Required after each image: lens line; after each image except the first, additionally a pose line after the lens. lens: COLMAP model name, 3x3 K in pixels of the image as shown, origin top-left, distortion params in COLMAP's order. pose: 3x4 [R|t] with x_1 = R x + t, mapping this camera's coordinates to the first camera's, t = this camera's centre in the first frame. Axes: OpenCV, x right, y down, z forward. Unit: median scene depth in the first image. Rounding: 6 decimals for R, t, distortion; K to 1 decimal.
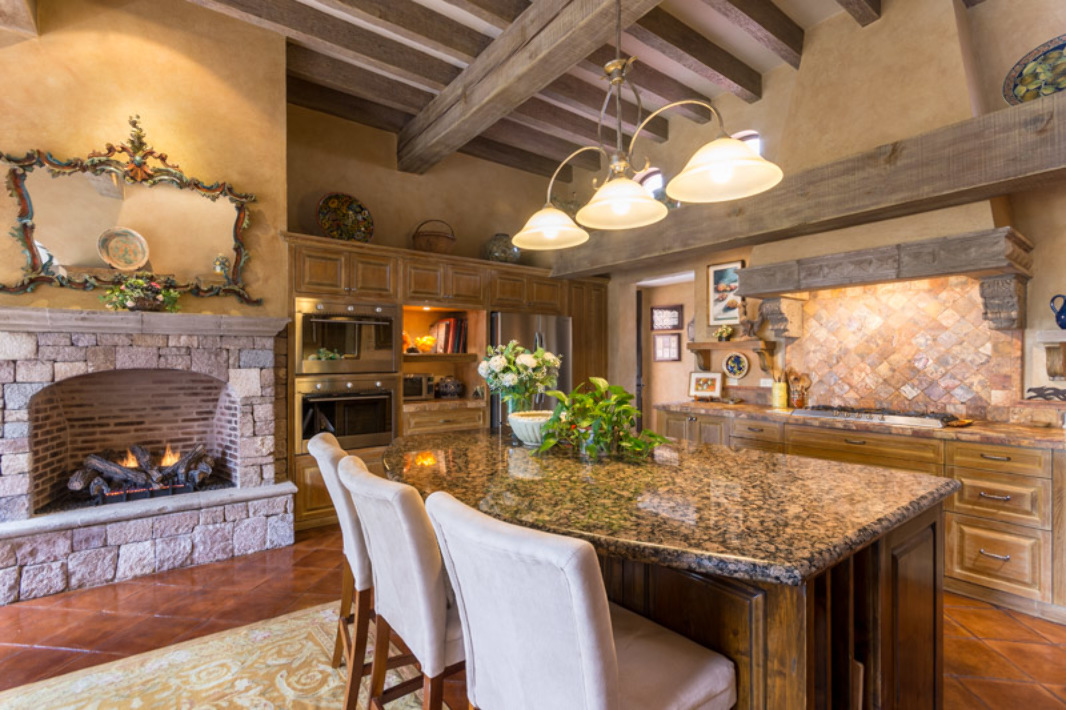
lens RADIAL K [[518.4, 0, 527.6], [0, 518.4, 356.5], [0, 0, 1]] dist [0.003359, 0.001453]
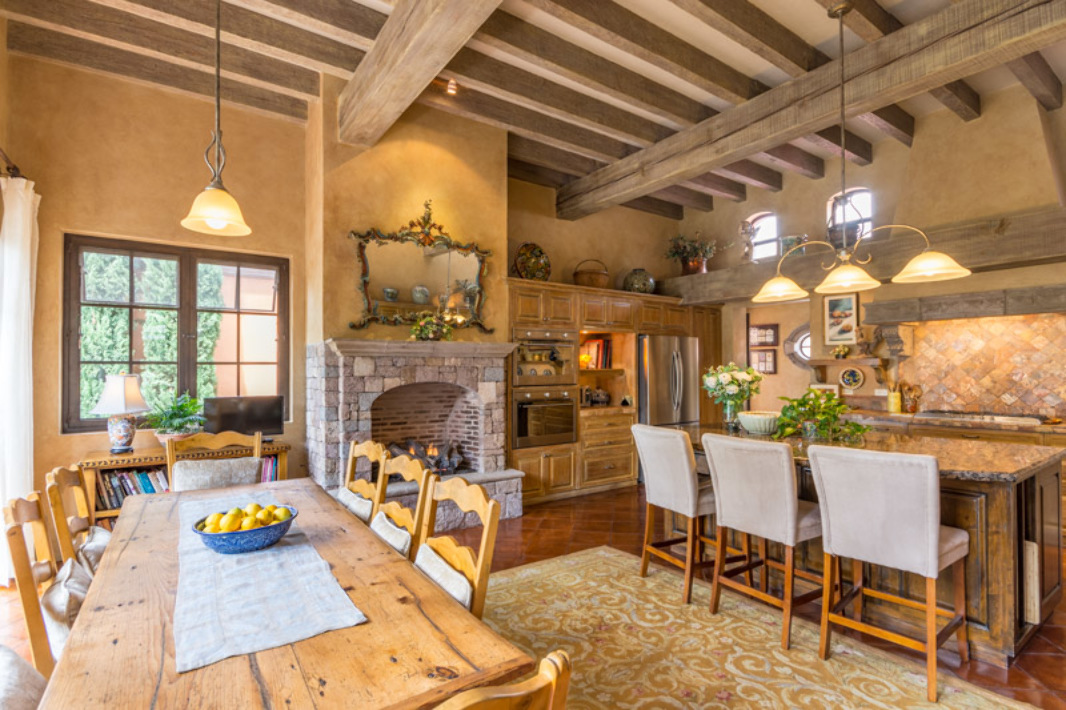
lens RADIAL K [[523.6, 0, 538.3], [0, 523.6, 357.2], [0, 0, 1]] dist [0.000613, -0.004504]
pose [[0.999019, -0.004069, -0.044104, -0.350876], [0.003167, 0.999785, -0.020510, -0.011786], [0.044178, 0.020350, 0.998816, -0.328211]]
